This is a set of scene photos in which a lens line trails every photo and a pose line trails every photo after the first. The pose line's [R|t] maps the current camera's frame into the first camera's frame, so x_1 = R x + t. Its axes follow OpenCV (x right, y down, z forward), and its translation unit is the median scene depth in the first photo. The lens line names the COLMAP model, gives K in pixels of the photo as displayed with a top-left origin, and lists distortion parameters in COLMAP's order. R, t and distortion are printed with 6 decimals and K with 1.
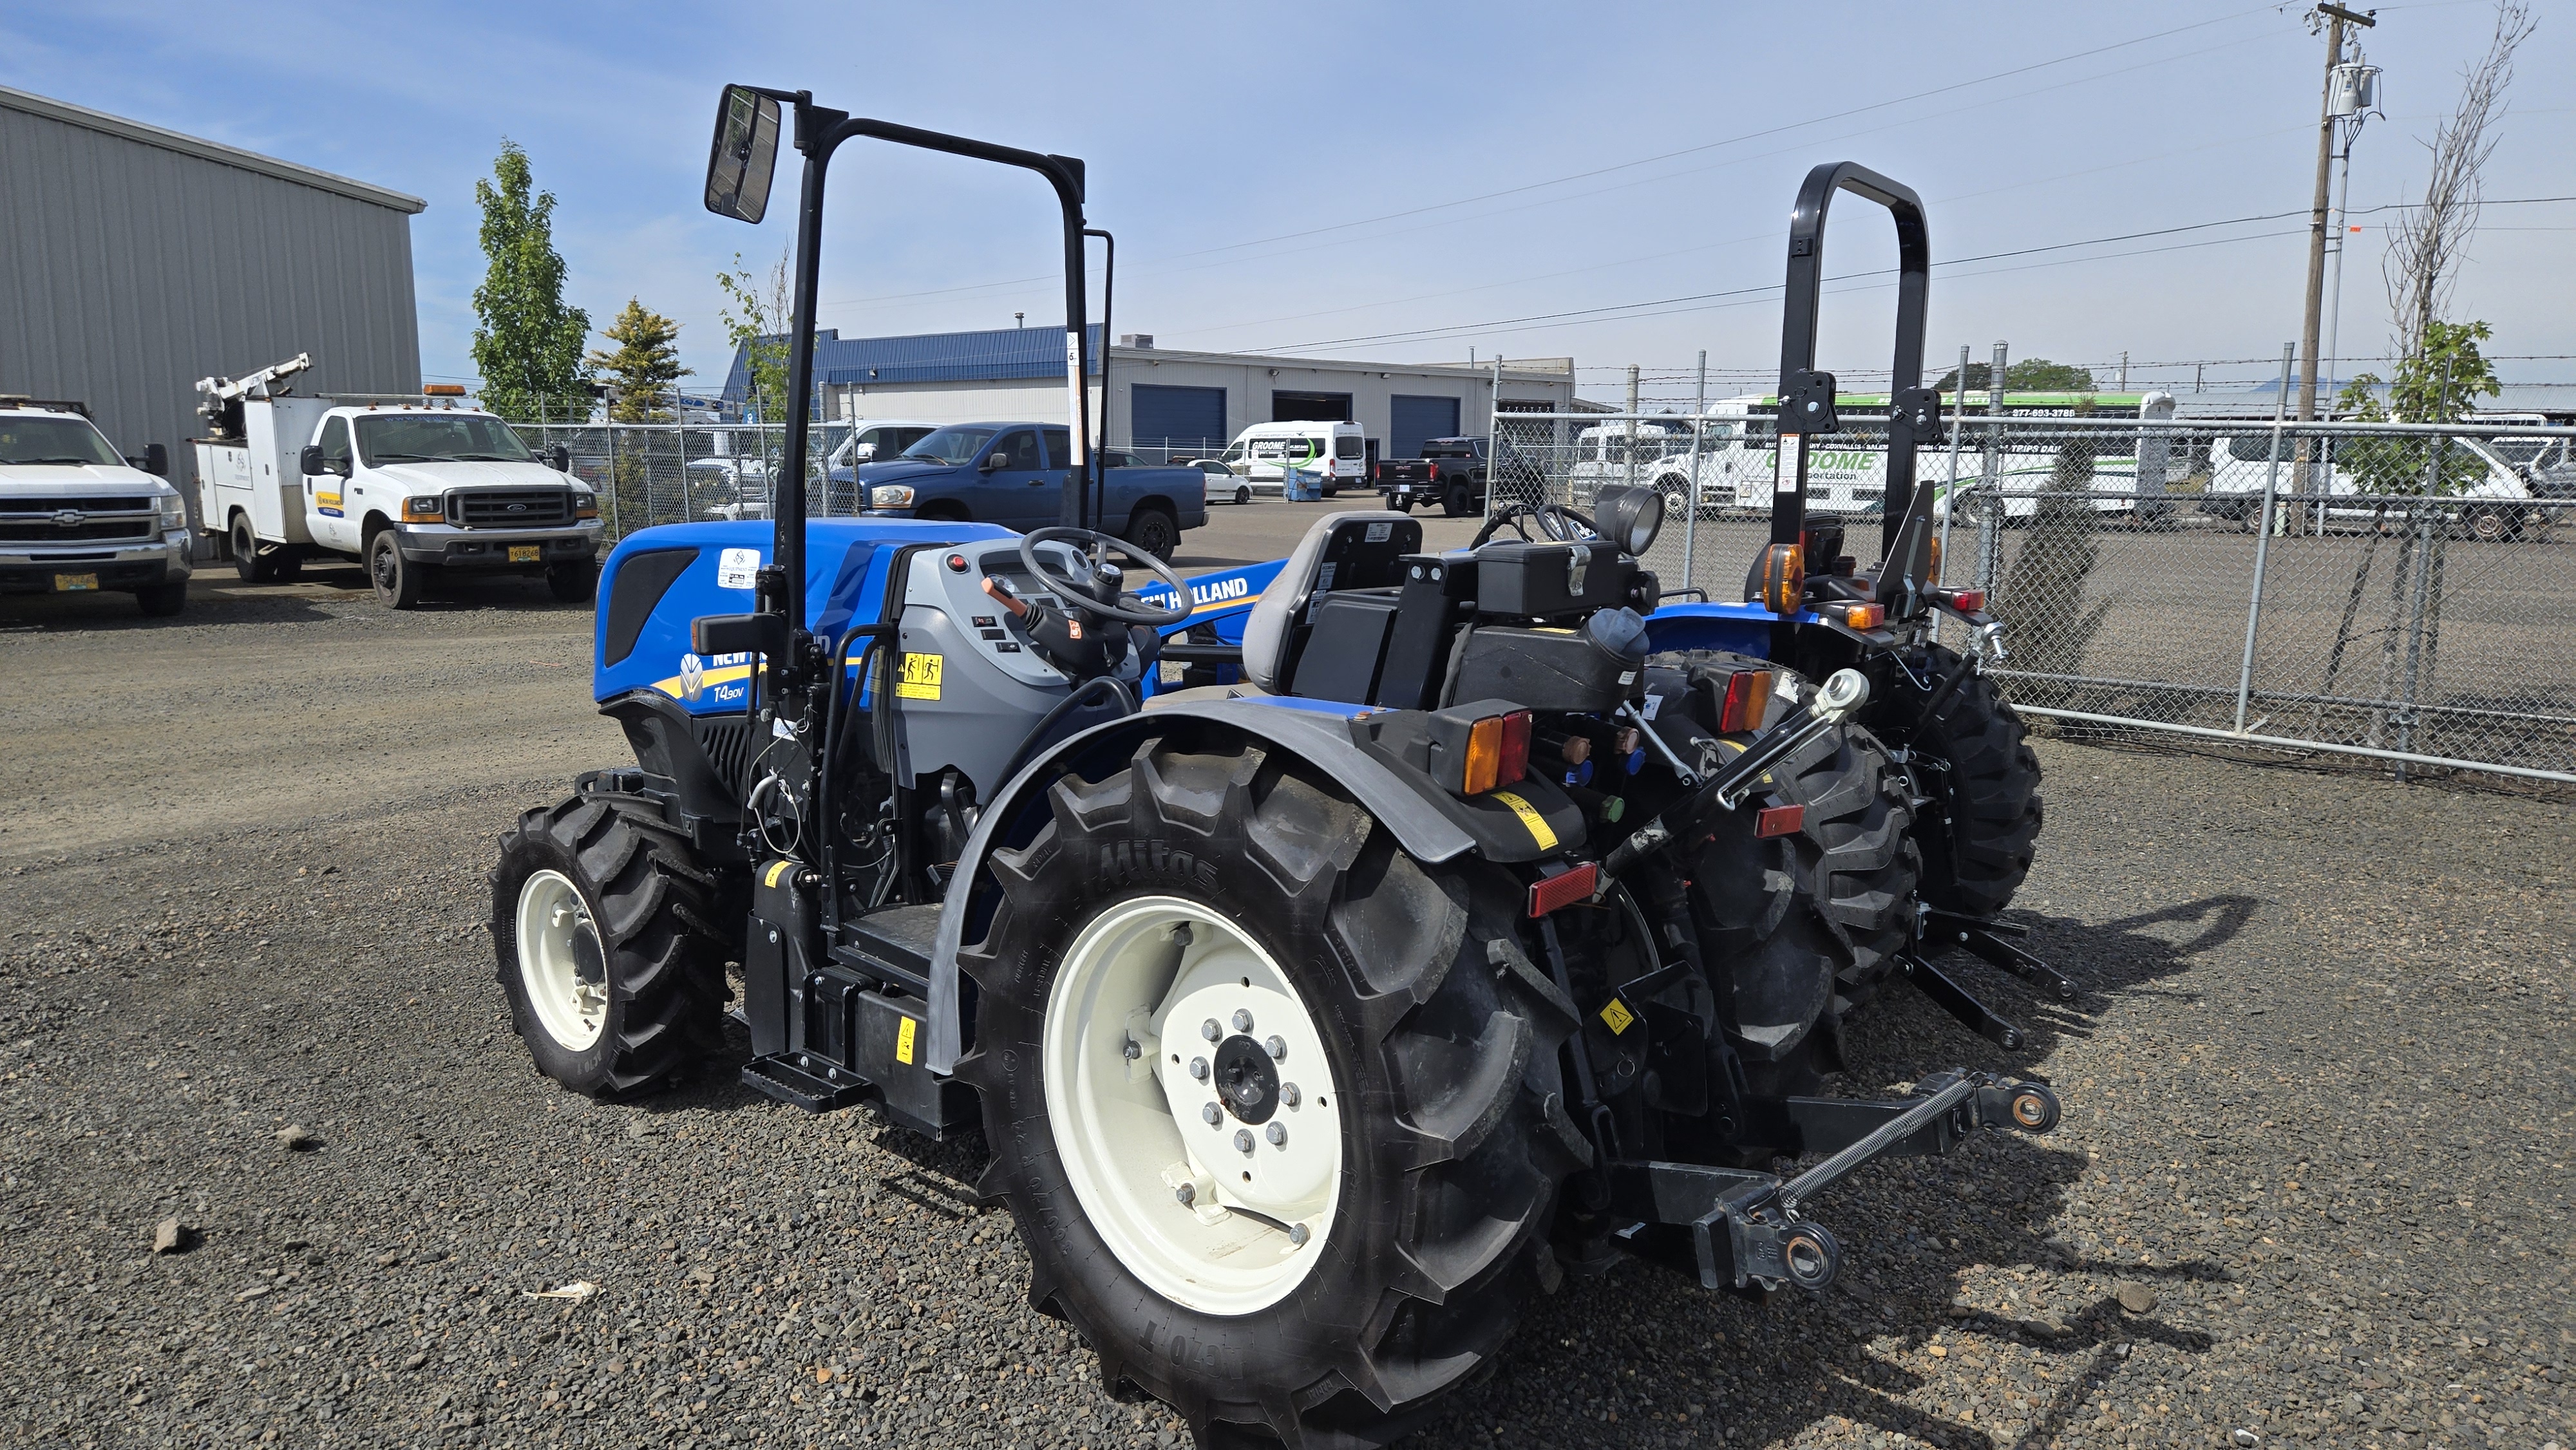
lens RADIAL K [[1744.0, 0, 1288.0], [0, 1744.0, 725.0], [0, 0, 1]] dist [0.023662, -0.006181]
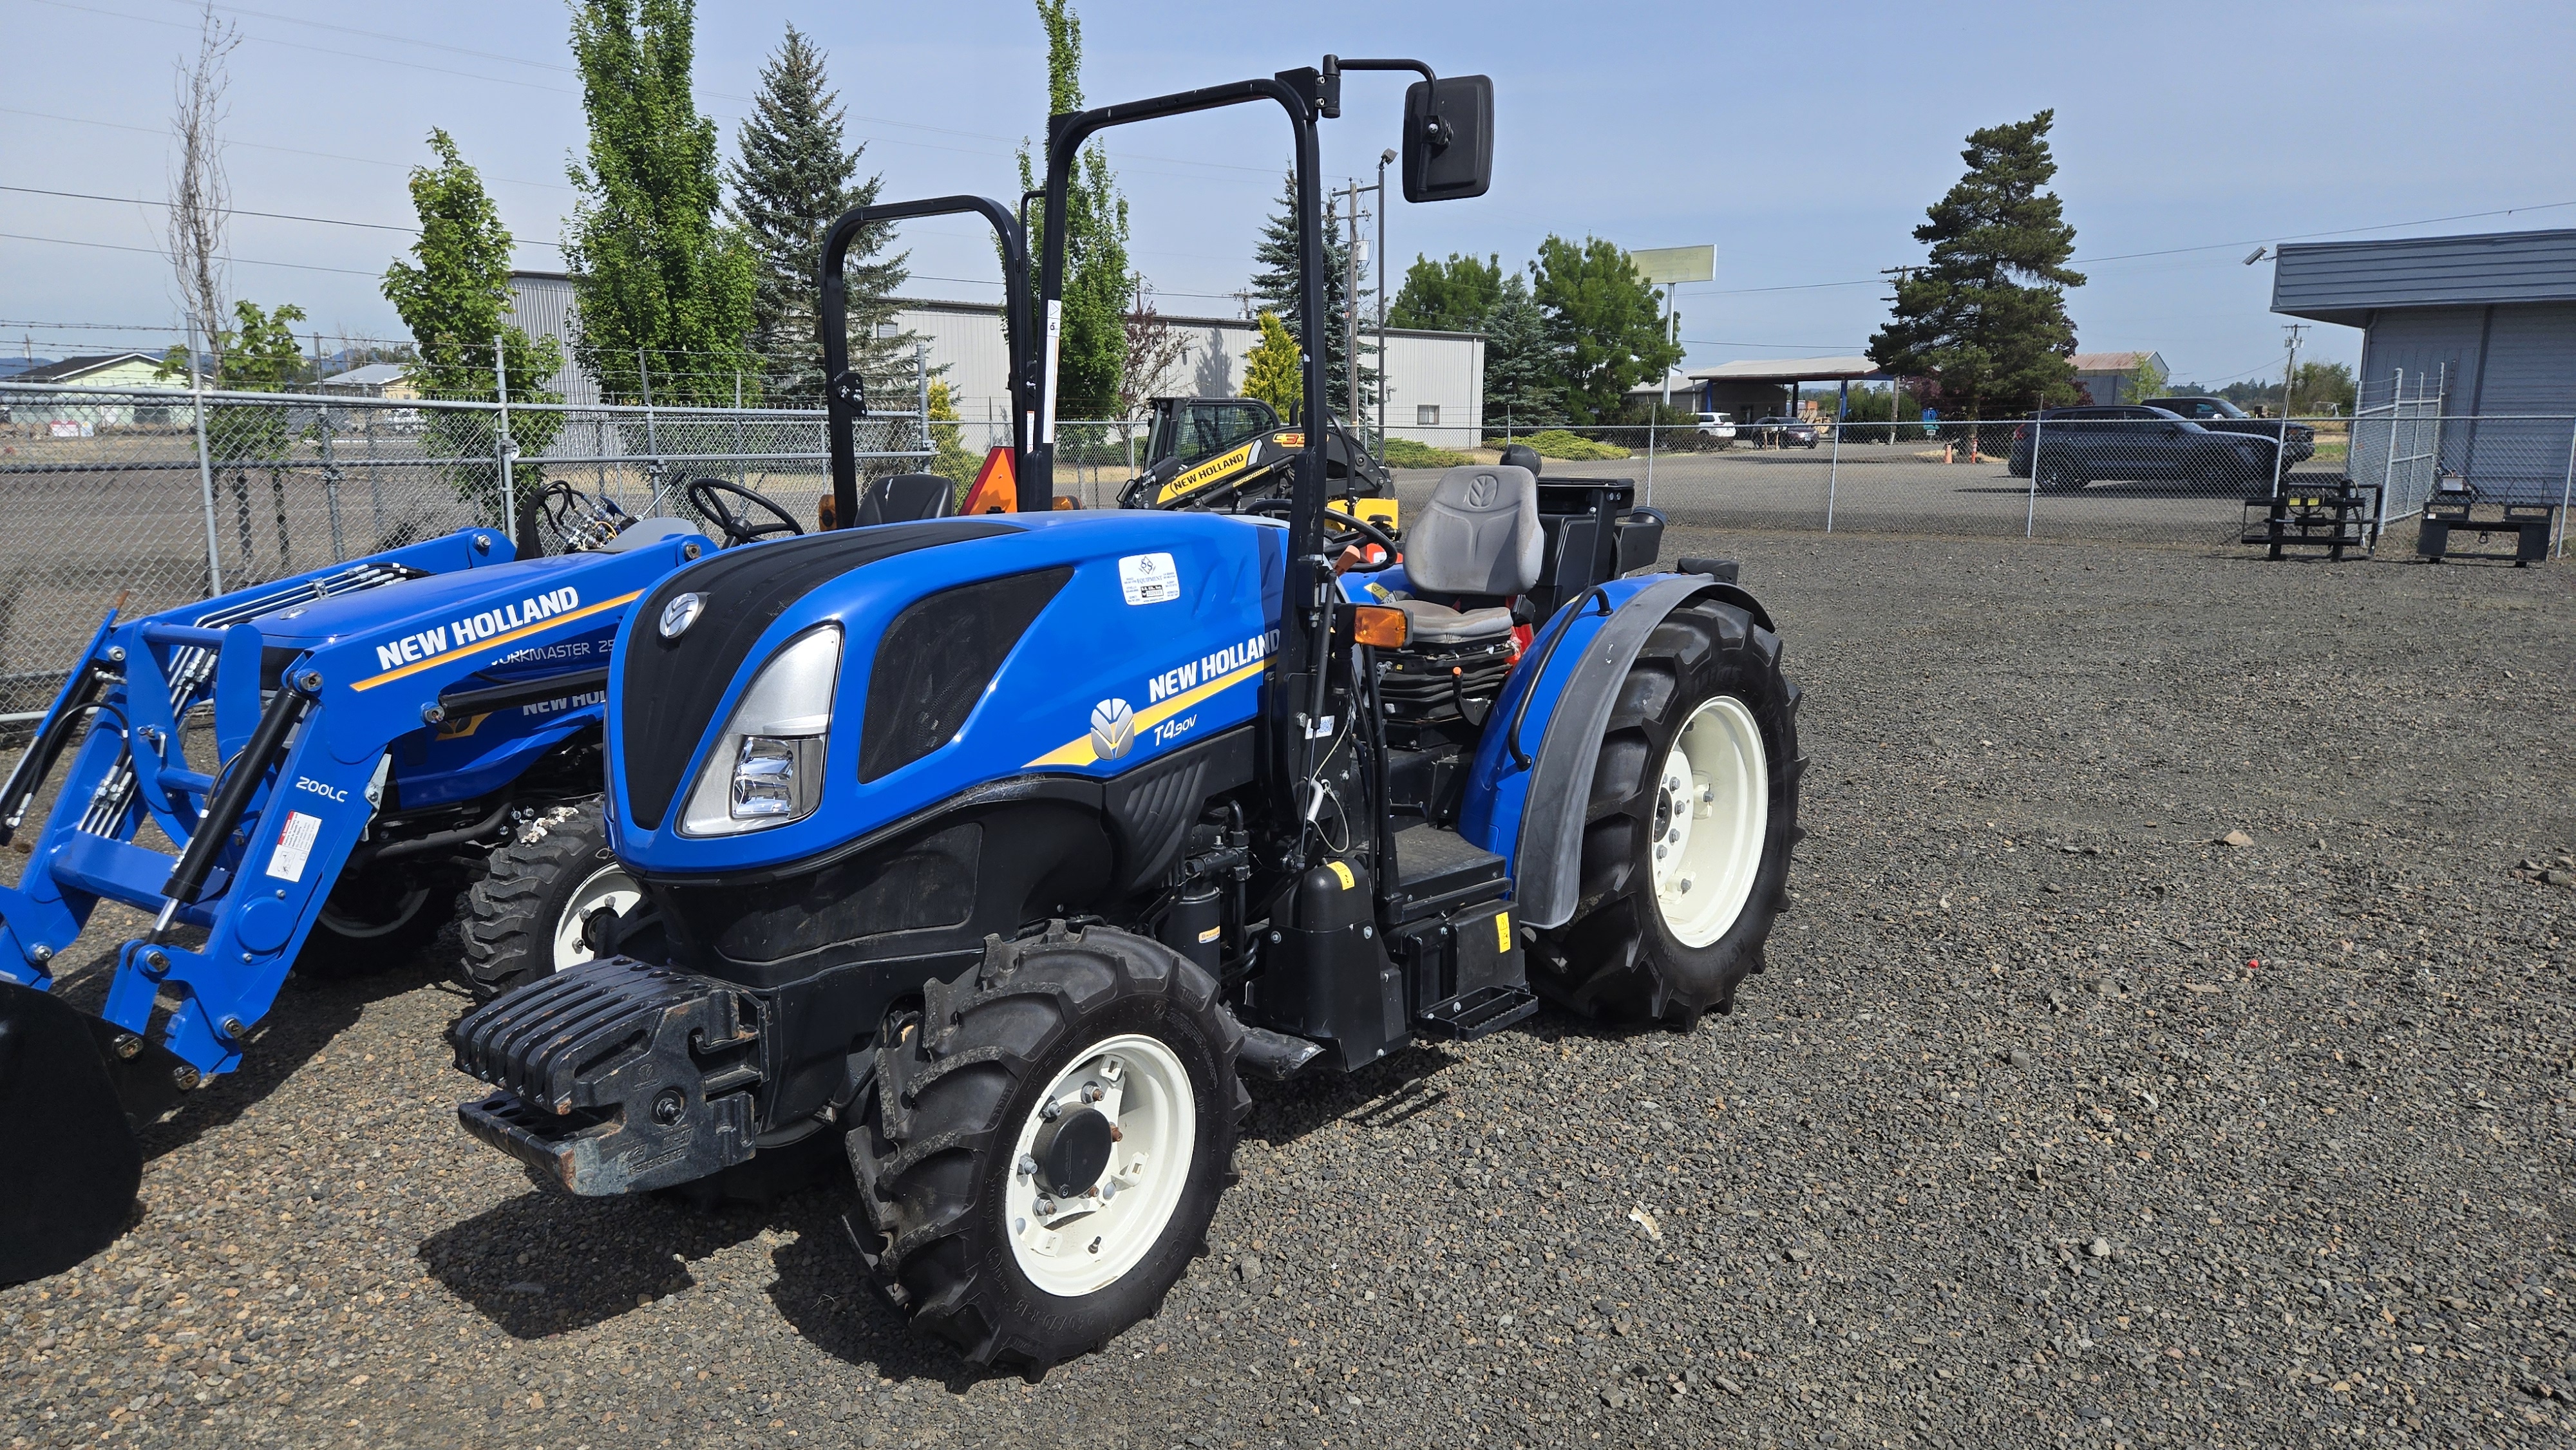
lens RADIAL K [[1744.0, 0, 1288.0], [0, 1744.0, 725.0], [0, 0, 1]] dist [0.023662, -0.006181]
pose [[-0.059716, -0.171530, 0.983367, -1.193161], [0.147658, 0.972770, 0.178648, -0.167687], [-0.987234, 0.155870, -0.032763, 1.024577]]
